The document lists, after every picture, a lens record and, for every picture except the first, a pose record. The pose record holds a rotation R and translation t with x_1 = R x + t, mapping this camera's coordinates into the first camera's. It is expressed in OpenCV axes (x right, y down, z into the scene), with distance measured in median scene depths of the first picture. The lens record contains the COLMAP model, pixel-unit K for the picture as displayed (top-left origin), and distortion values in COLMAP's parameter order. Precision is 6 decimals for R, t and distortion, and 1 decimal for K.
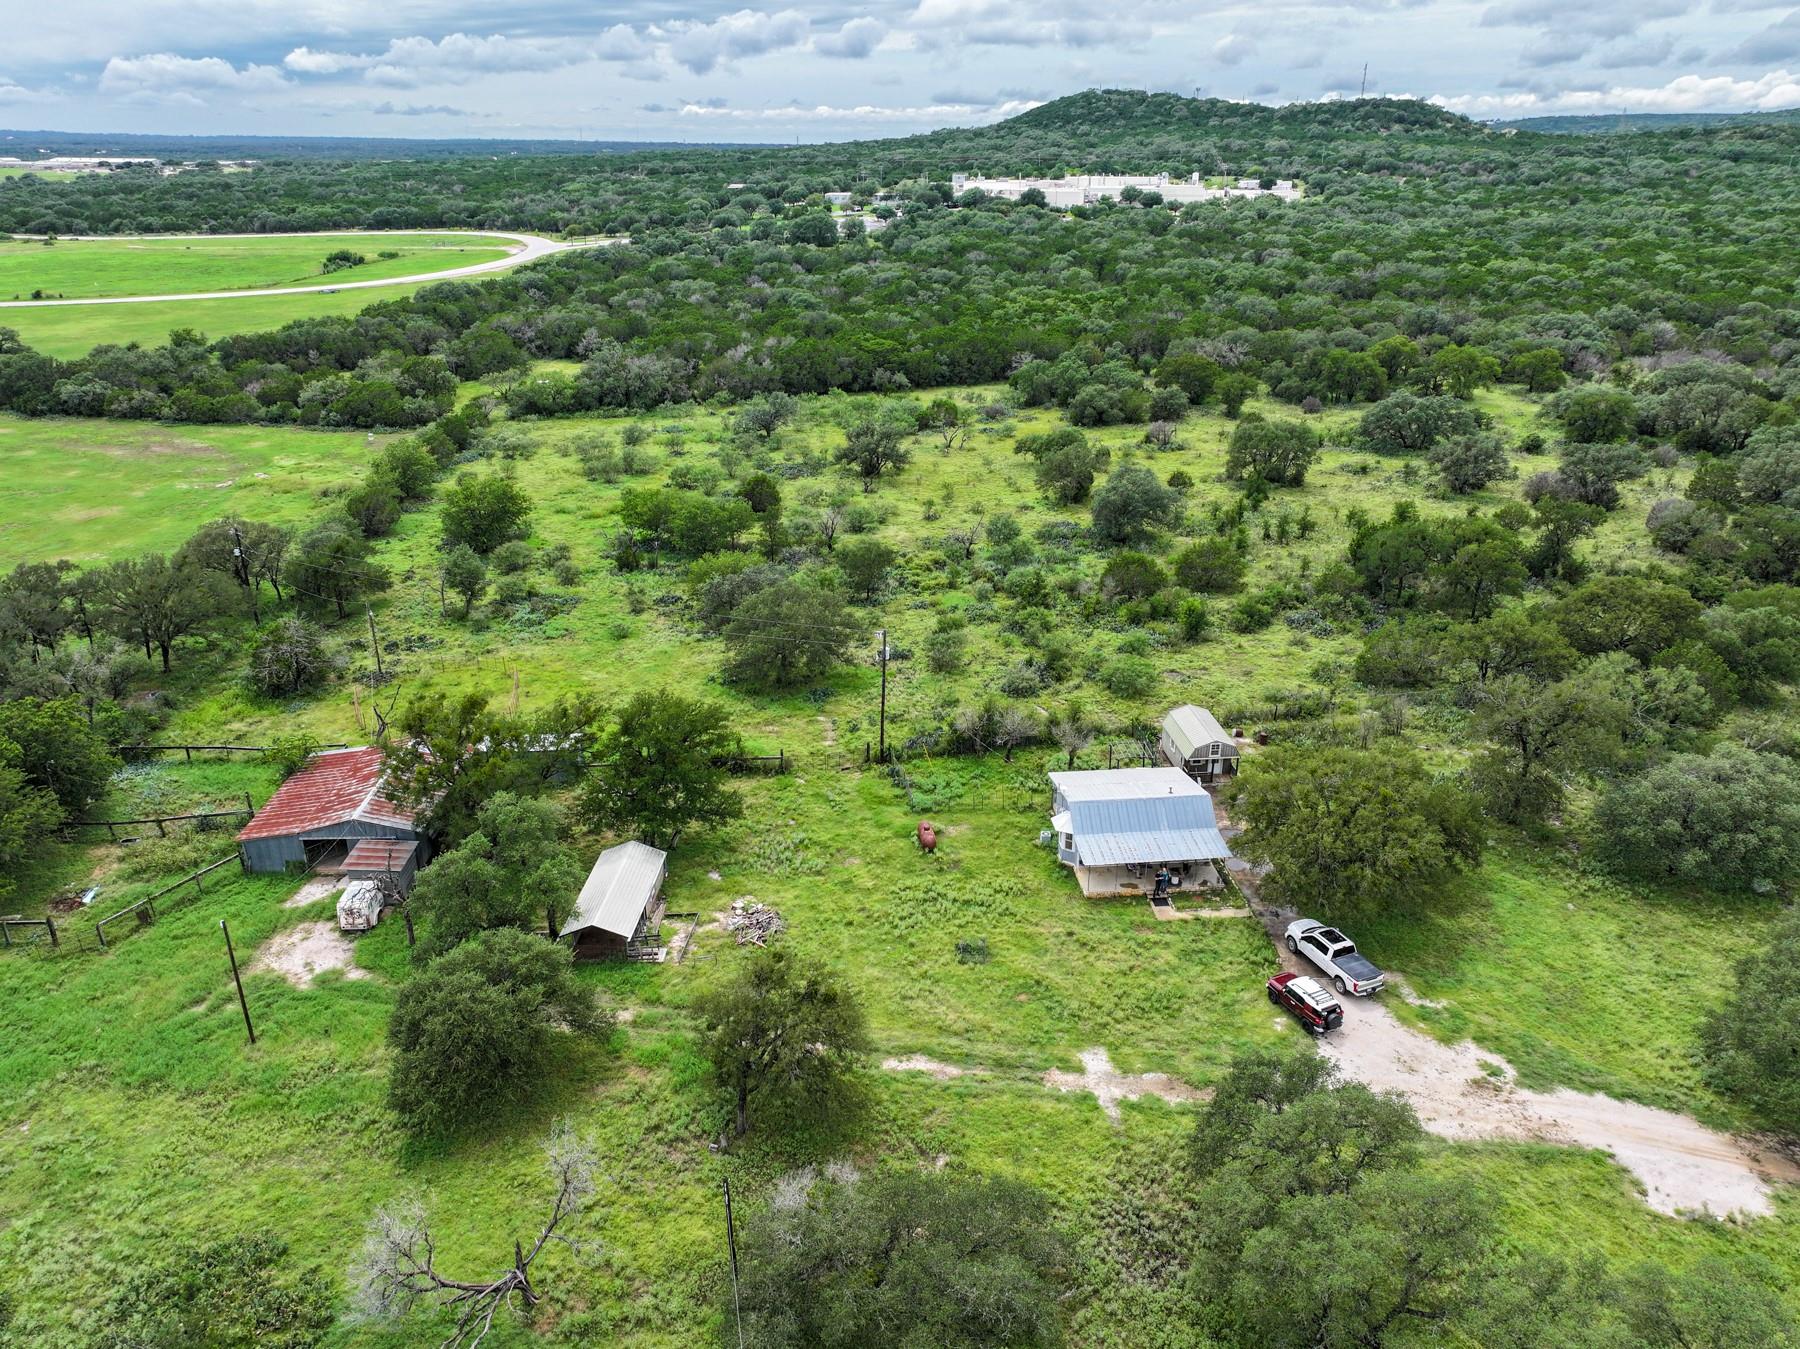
lens RADIAL K [[1282.7, 0, 900.0], [0, 1282.7, 674.5], [0, 0, 1]] dist [-0.001160, 0.032595]
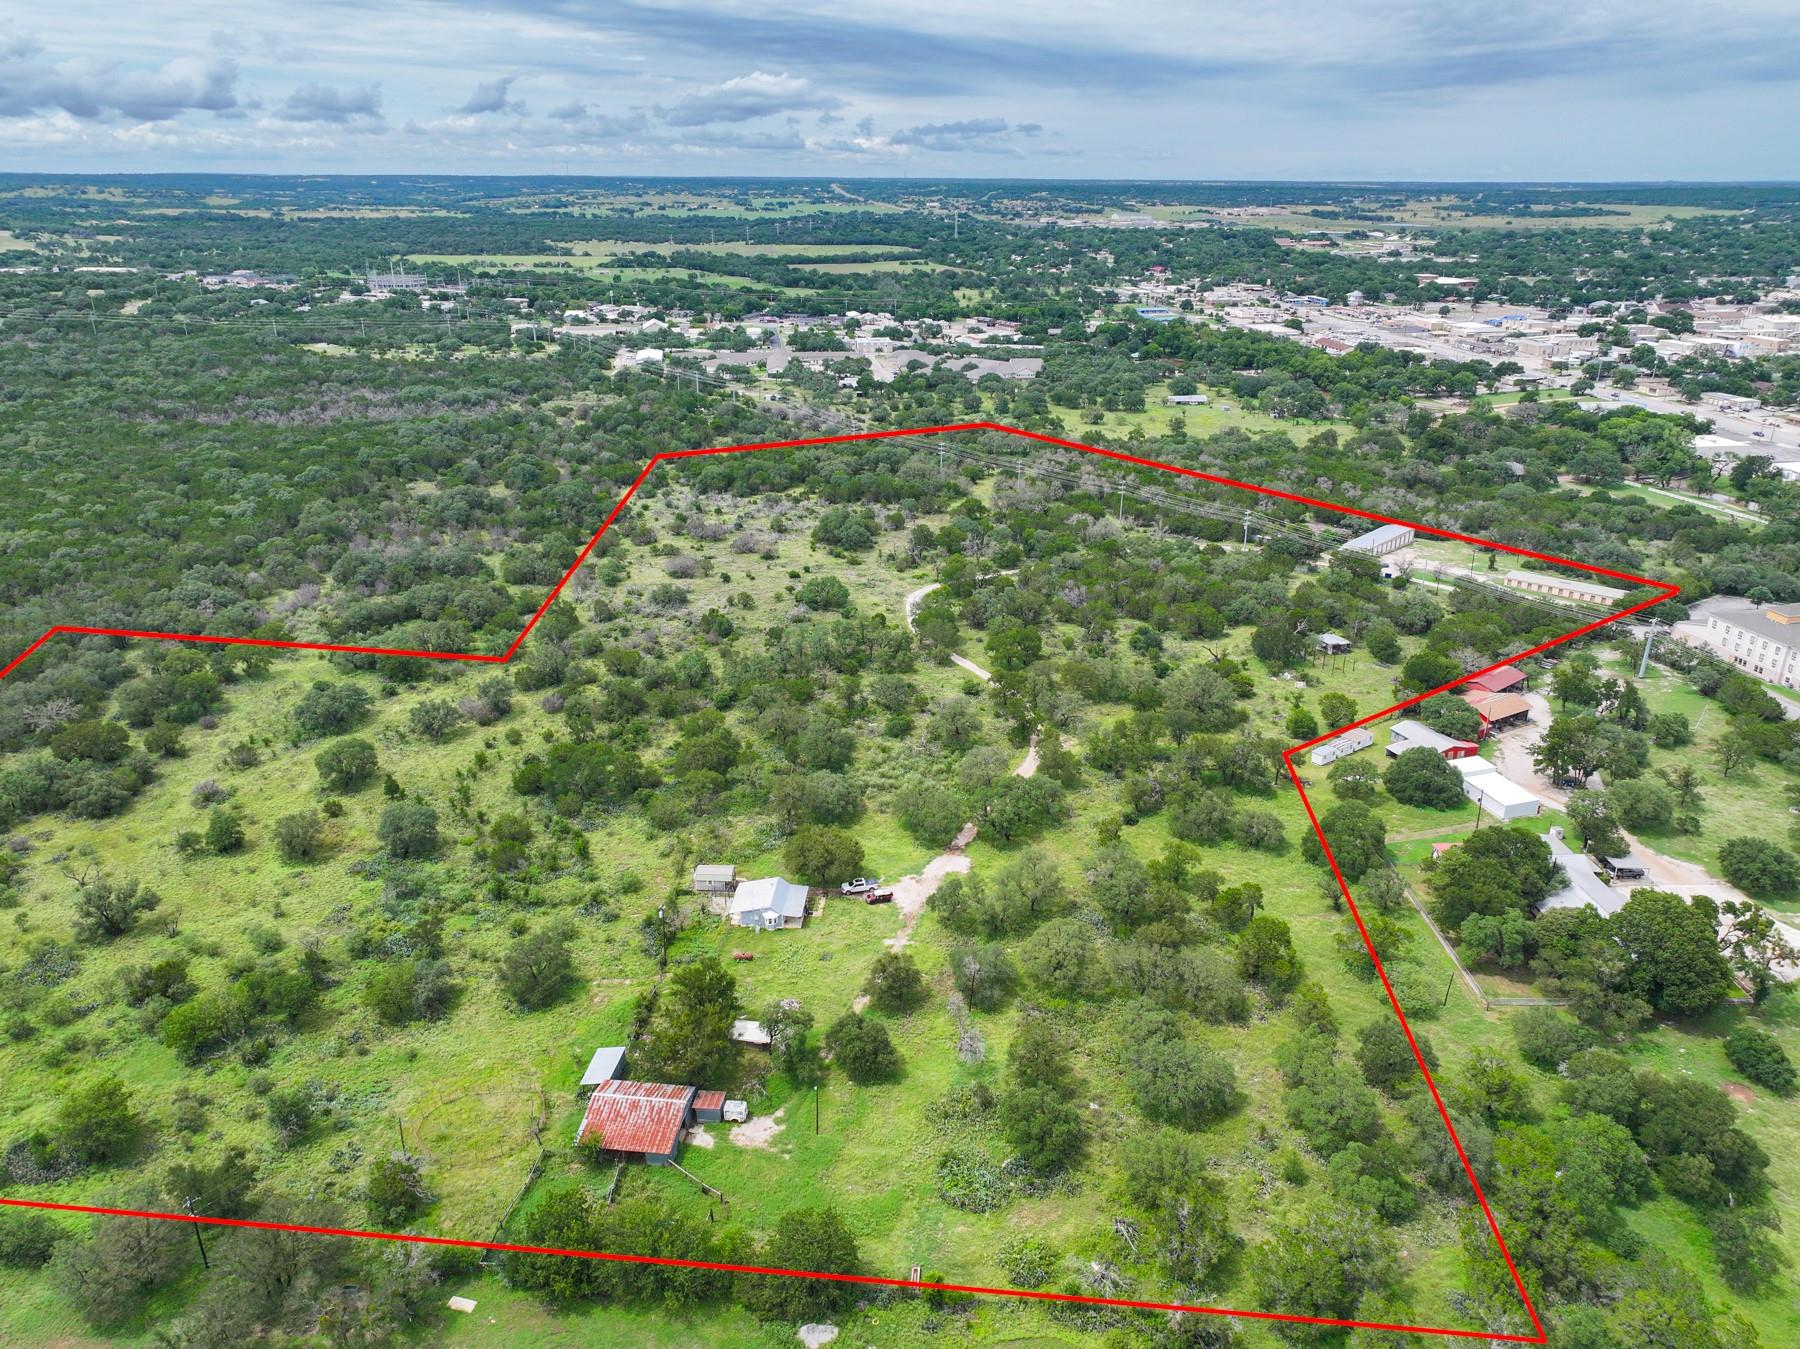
lens RADIAL K [[1290.5, 0, 900.0], [0, 1290.5, 674.5], [0, 0, 1]] dist [-0.006211, 0.028520]
pose [[0.146690, -0.364271, 0.919668, -1.654815], [0.381669, 0.878574, 0.287117, -0.772262], [-0.912585, 0.308891, 0.267909, -0.049434]]
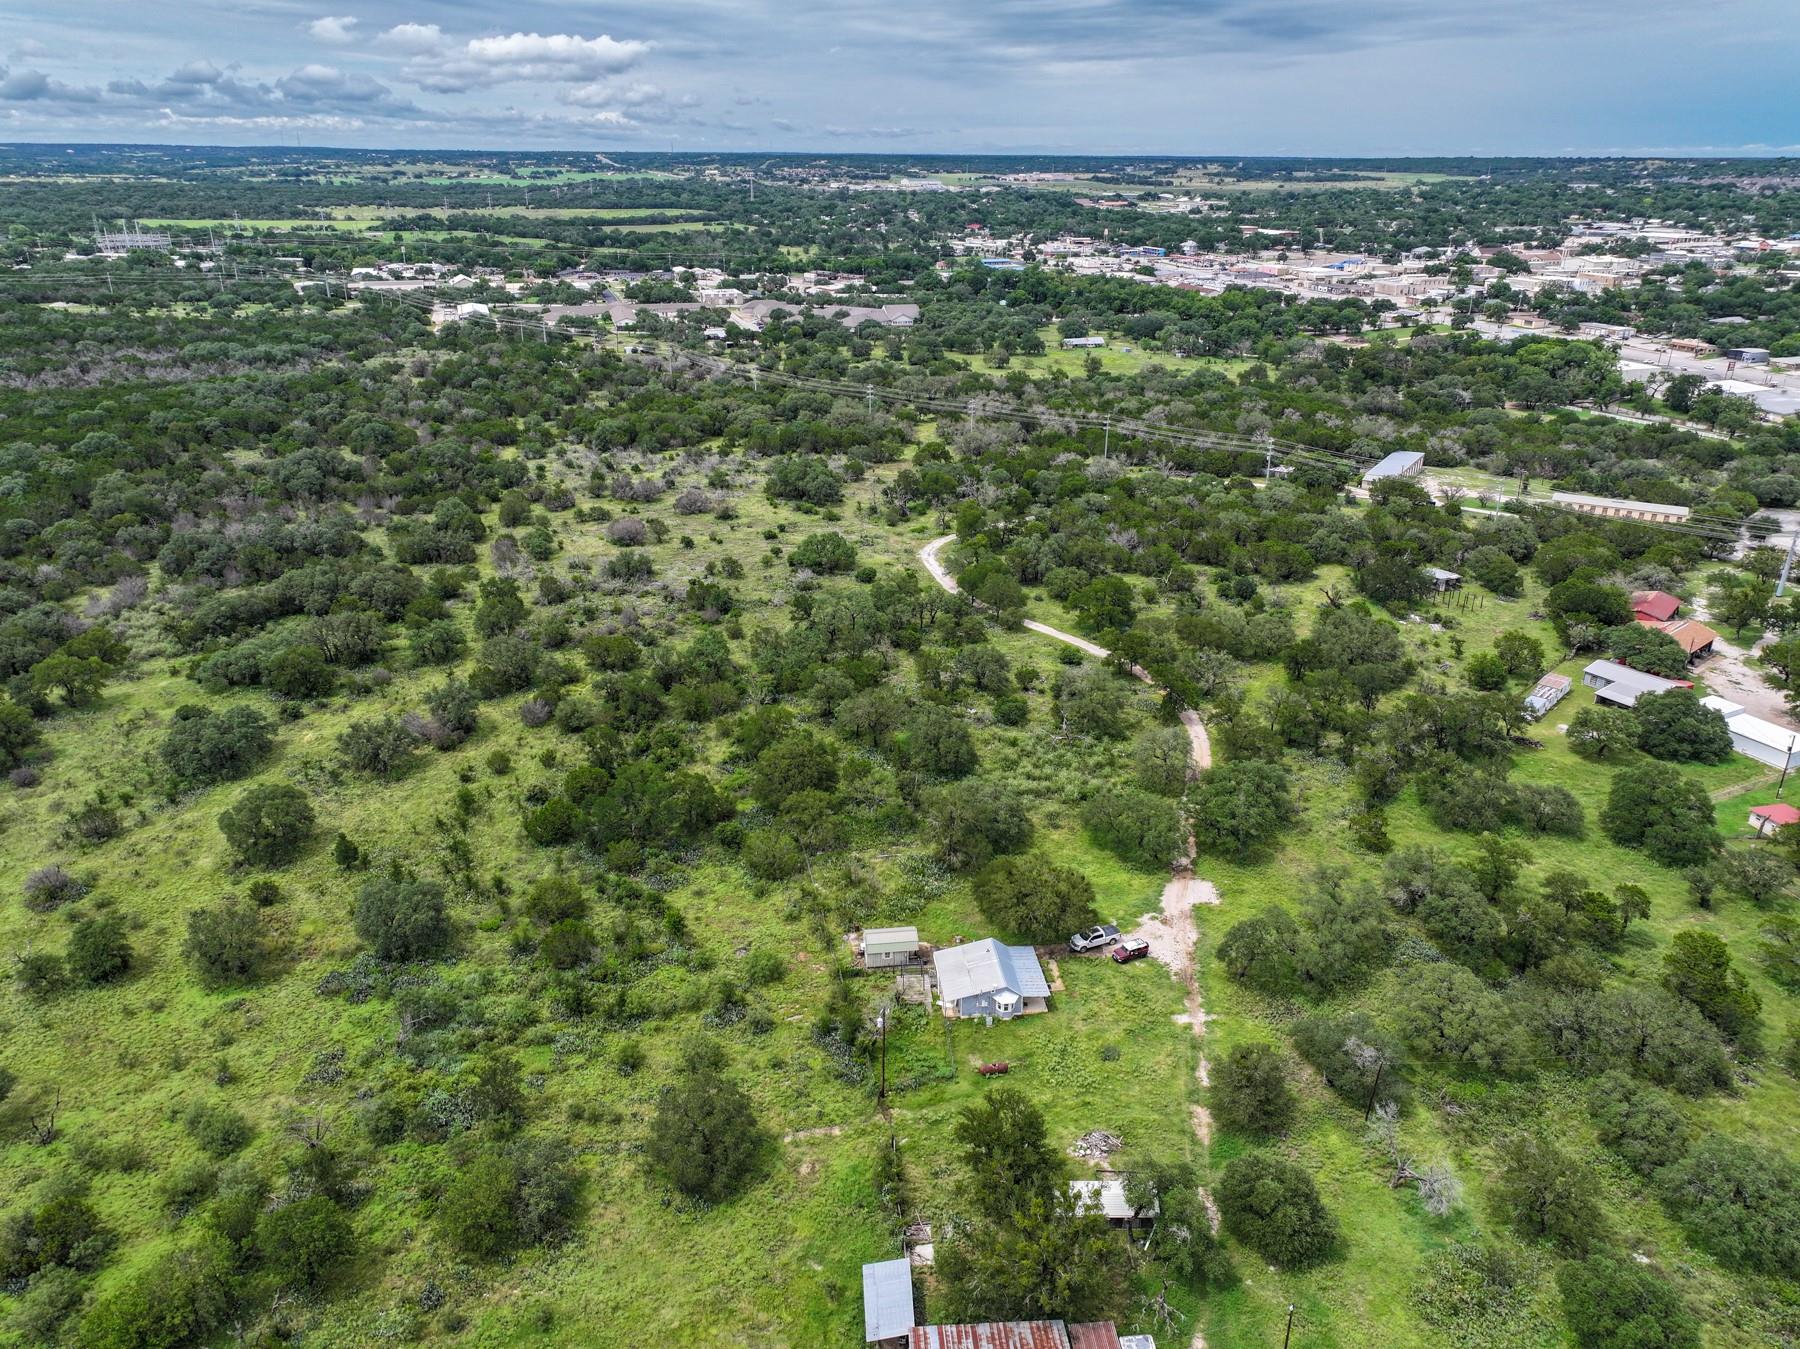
lens RADIAL K [[1290.5, 0, 900.0], [0, 1290.5, 674.5], [0, 0, 1]] dist [-0.006211, 0.028520]
pose [[-0.029738, -0.381018, 0.924089, -1.076531], [0.385179, 0.848732, 0.362342, -0.772866], [-0.922363, 0.366715, 0.121520, 0.630933]]
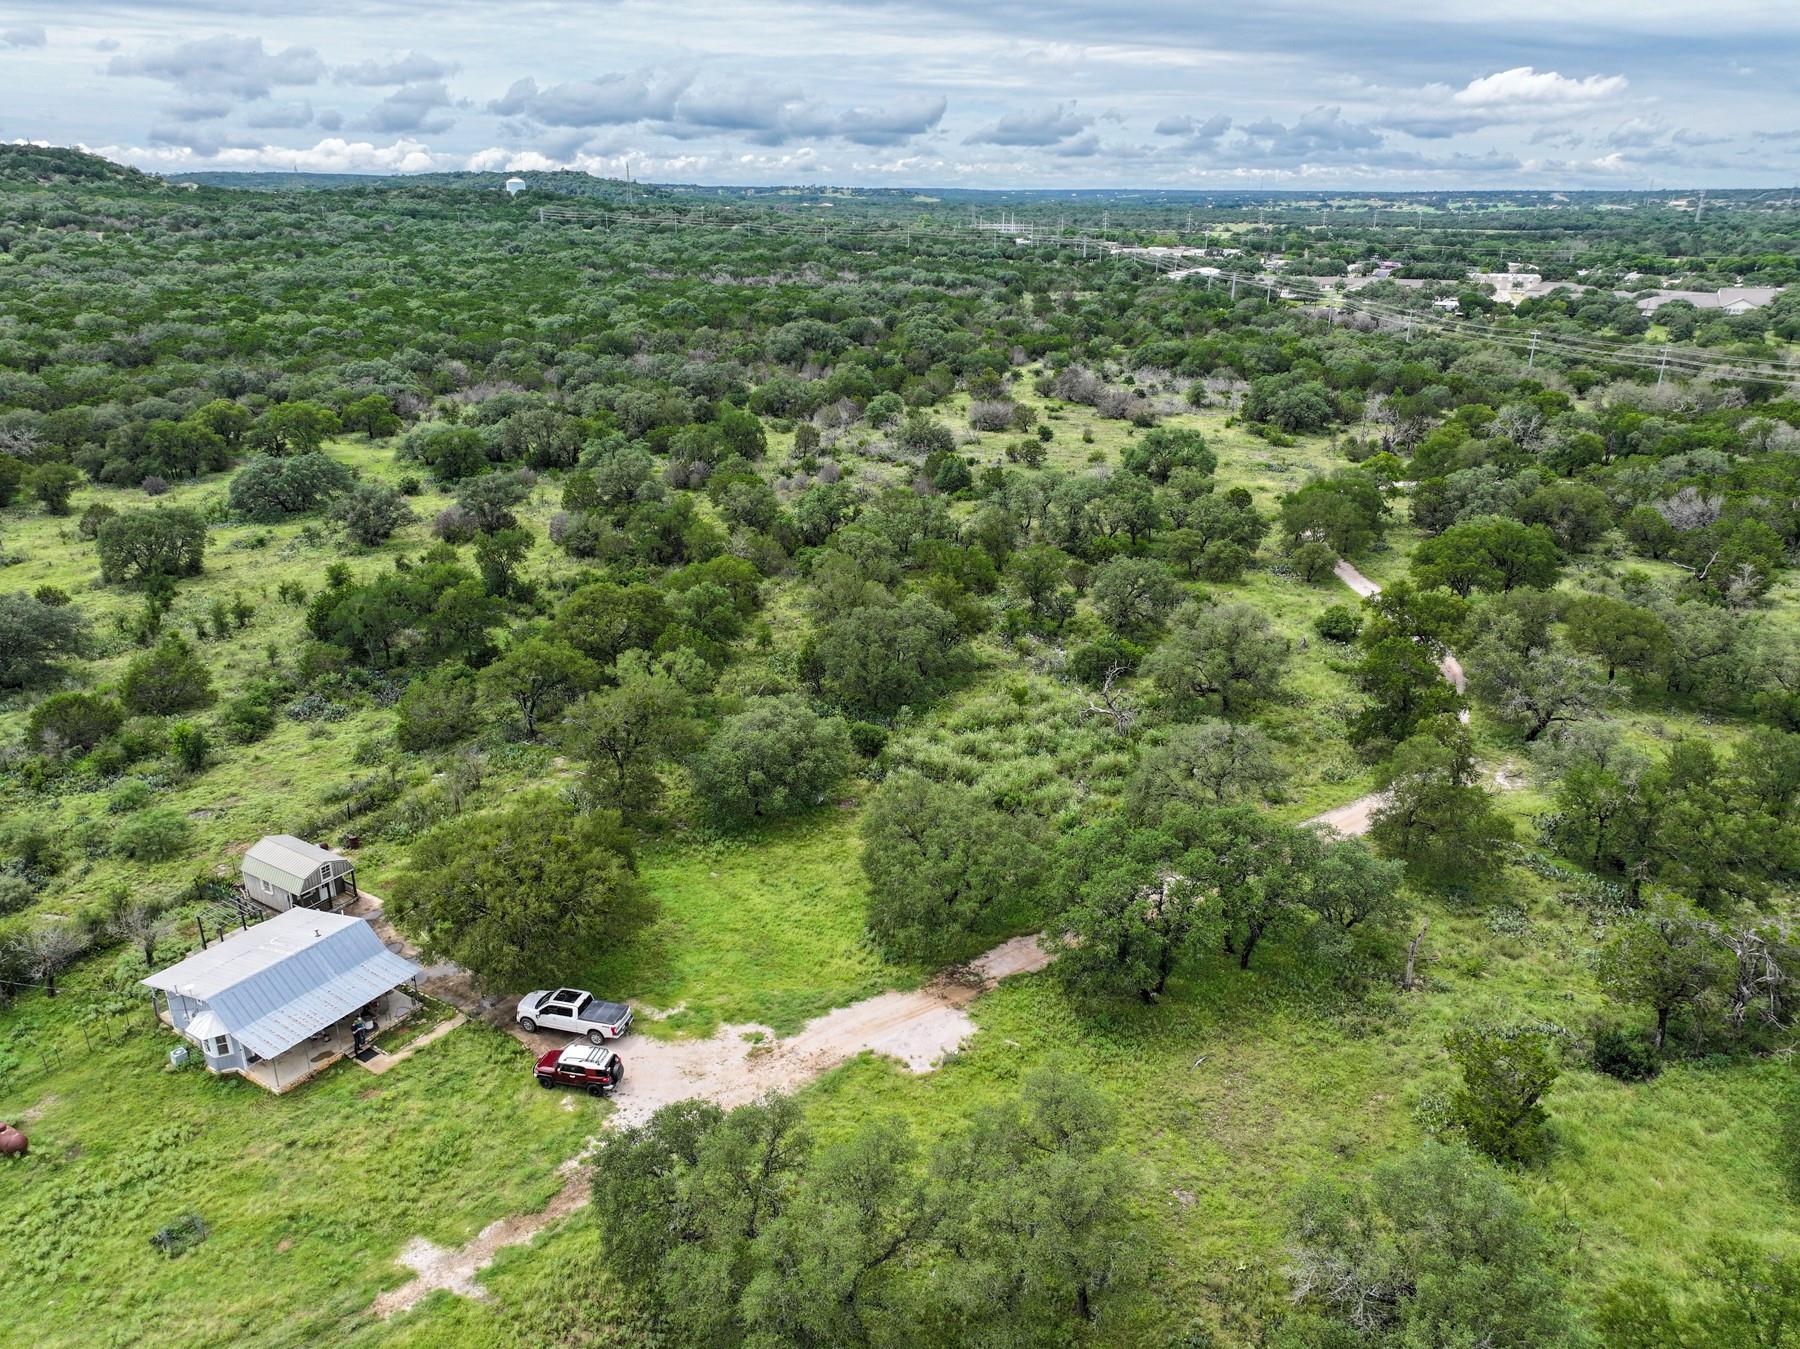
lens RADIAL K [[1290.5, 0, 900.0], [0, 1290.5, 674.5], [0, 0, 1]] dist [-0.006211, 0.028520]
pose [[0.606386, -0.273380, 0.746699, -0.124197], [0.301620, 0.947944, 0.102117, -0.036793], [-0.735745, 0.163297, 0.657277, 0.090400]]
